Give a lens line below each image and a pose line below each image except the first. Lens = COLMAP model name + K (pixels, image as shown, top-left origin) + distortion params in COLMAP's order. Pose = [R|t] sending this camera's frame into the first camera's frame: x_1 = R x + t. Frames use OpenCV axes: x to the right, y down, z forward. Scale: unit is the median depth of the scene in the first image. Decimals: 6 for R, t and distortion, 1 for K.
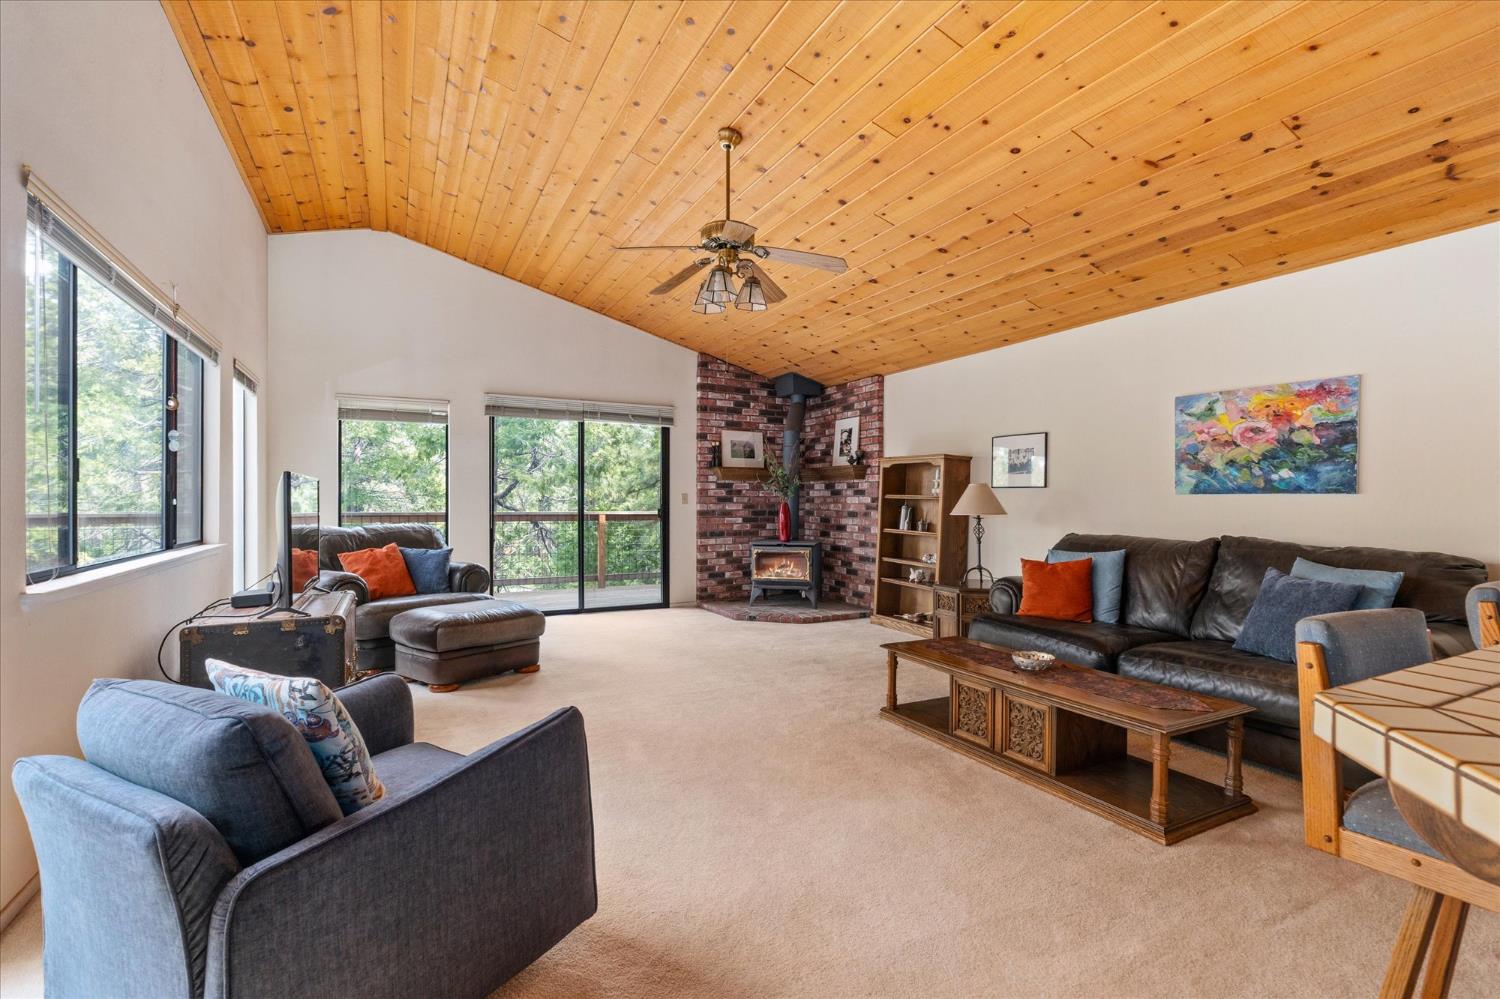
lens RADIAL K [[679.2, 0, 752.9], [0, 679.2, 509.0], [0, 0, 1]] dist [-0.001406, -0.001877]
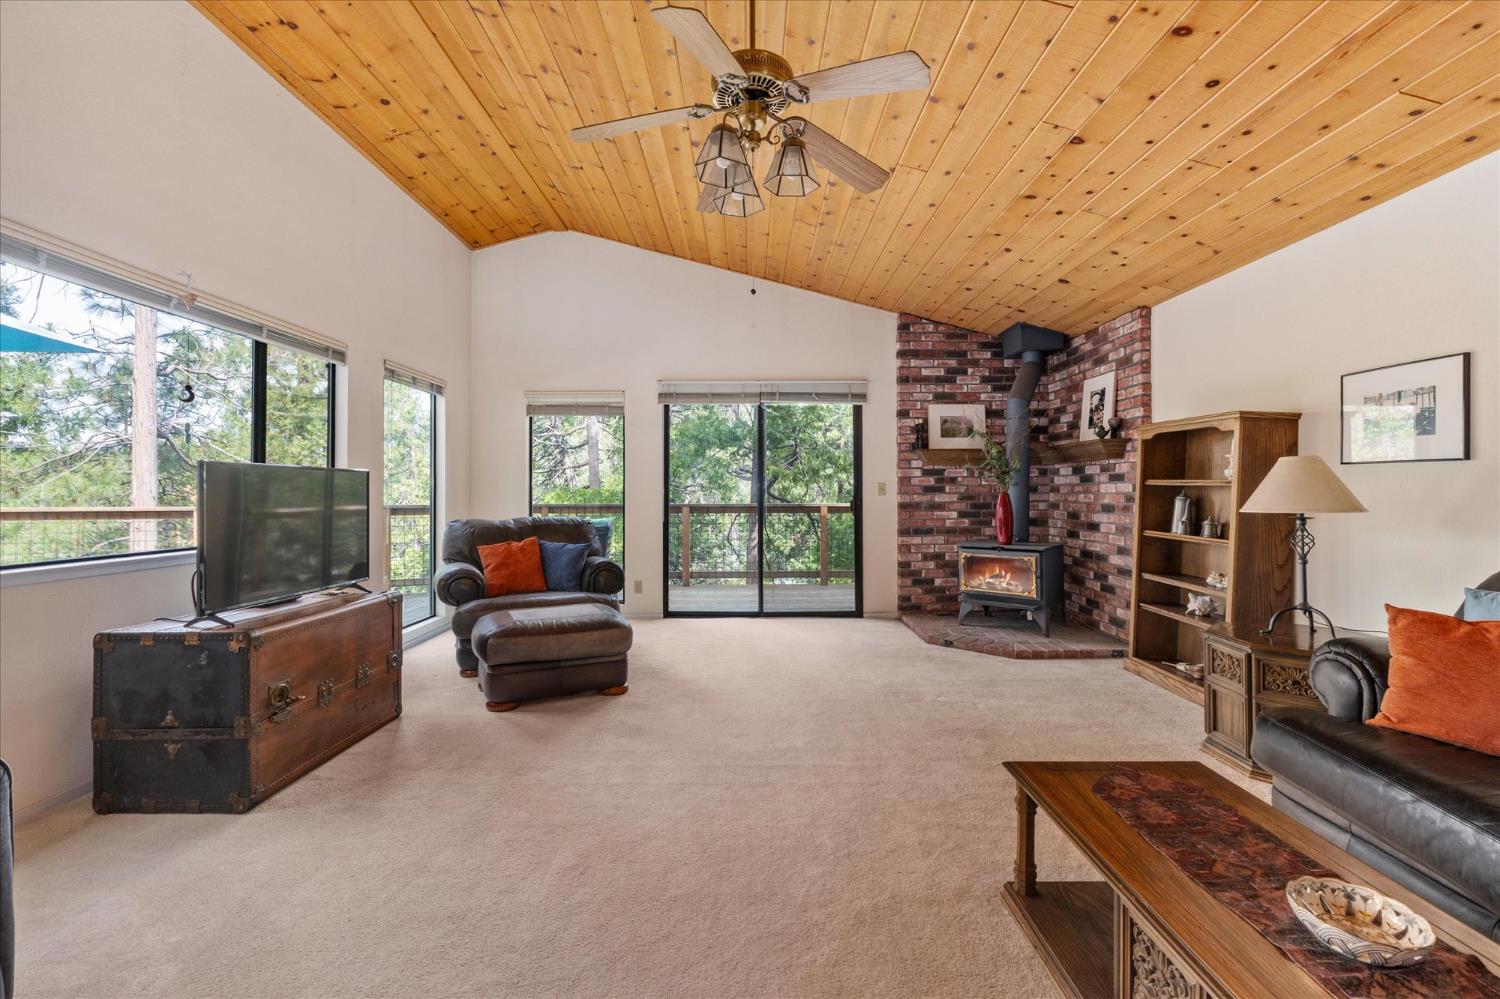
lens RADIAL K [[639.5, 0, 745.2], [0, 639.5, 489.8], [0, 0, 1]] dist [-0.005905, -0.000948]
pose [[0.888085, -0.007943, -0.459611, 0.161532], [0.000840, 0.999877, -0.015657, -0.002049], [0.459679, 0.013519, 0.887982, 0.314873]]
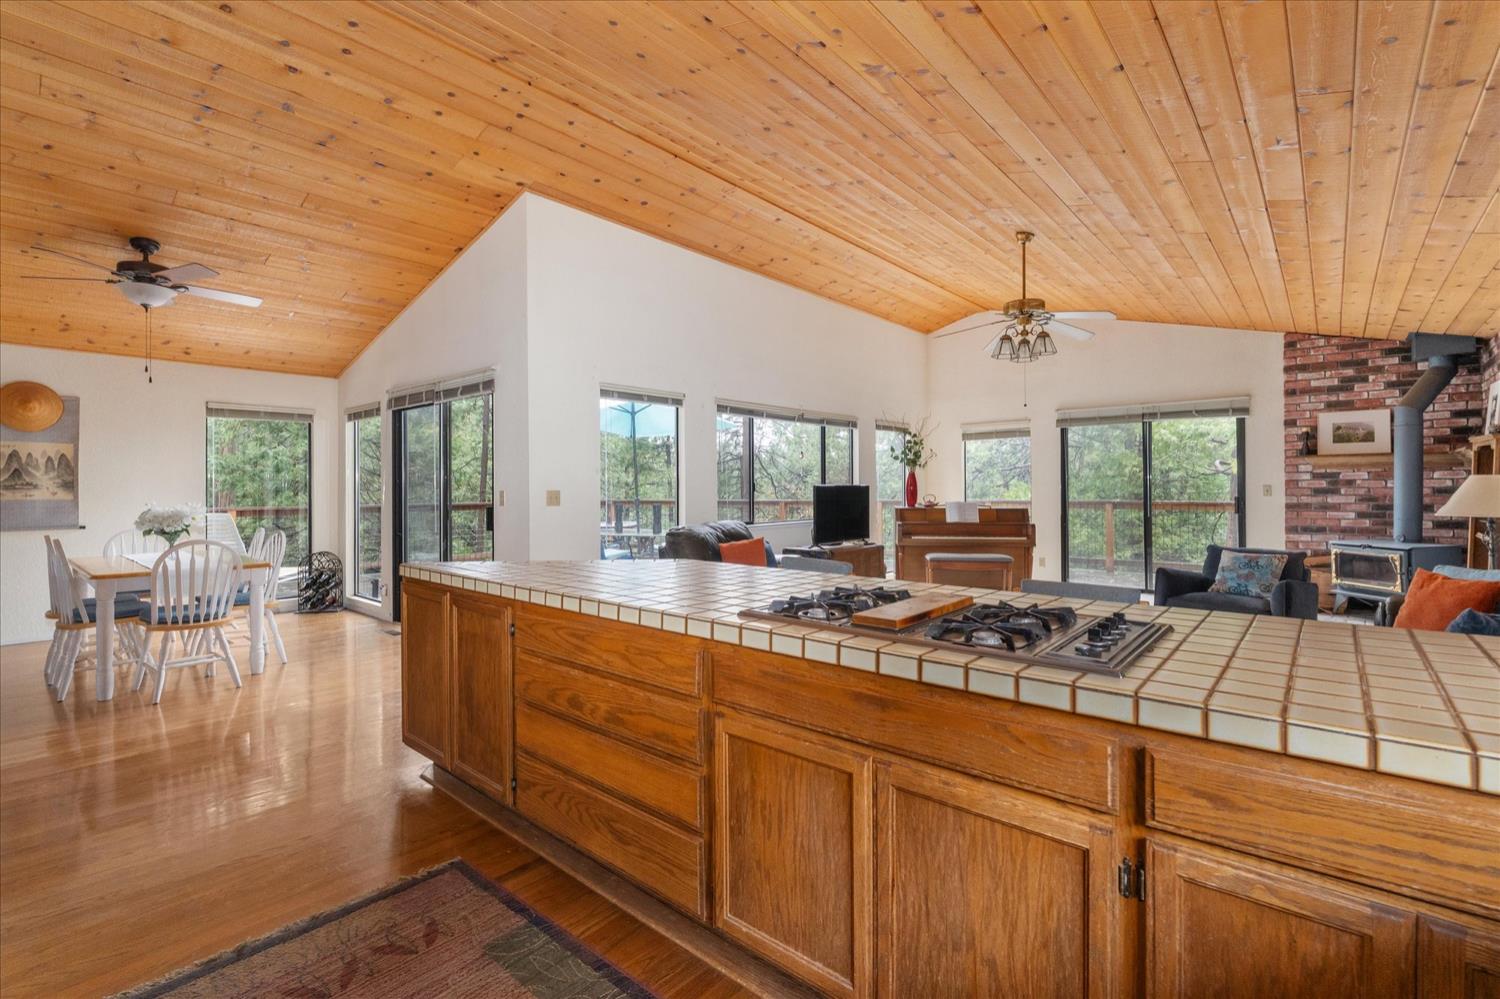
lens RADIAL K [[679.2, 0, 748.0], [0, 679.2, 487.1], [0, 0, 1]] dist [-0.001406, -0.001877]
pose [[0.374109, -0.006009, -0.927365, 0.722550], [0.001052, 0.999981, -0.006055, -0.021584], [0.927384, 0.001290, 0.374109, -0.034791]]
